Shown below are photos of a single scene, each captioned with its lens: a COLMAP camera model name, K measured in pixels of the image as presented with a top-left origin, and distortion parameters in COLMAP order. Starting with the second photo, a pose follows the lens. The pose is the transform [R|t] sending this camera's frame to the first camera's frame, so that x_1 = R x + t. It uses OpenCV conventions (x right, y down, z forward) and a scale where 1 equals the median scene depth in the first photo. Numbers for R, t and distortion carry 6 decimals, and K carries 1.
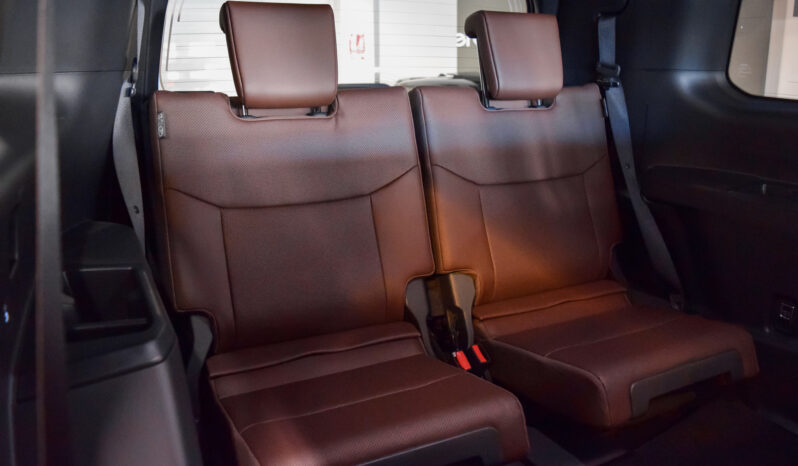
lens RADIAL K [[619.0, 0, 399.0], [0, 619.0, 233.0], [0, 0, 1]] dist [-0.093011, 0.000719]
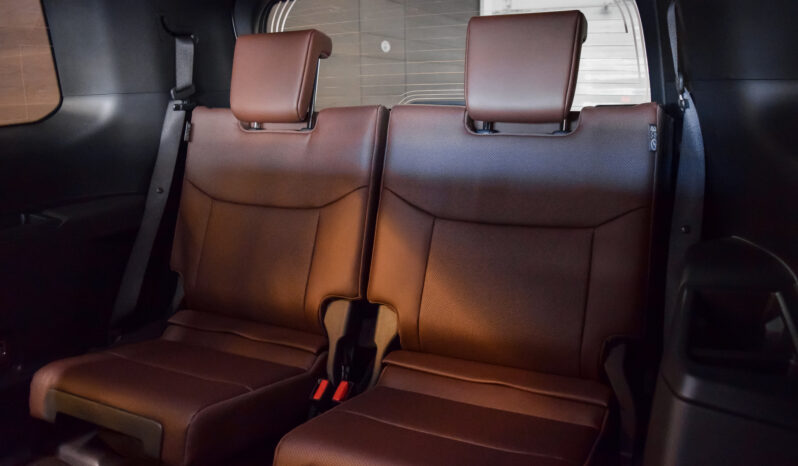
lens RADIAL K [[661.5, 0, 399.0], [0, 661.5, 233.0], [0, 0, 1]] dist [-0.103556, 0.002173]
pose [[0.598075, 0.162486, -0.784796, 0.873569], [-0.184978, 0.980779, 0.062096, -0.109701], [0.779801, 0.108032, 0.616636, 0.405339]]
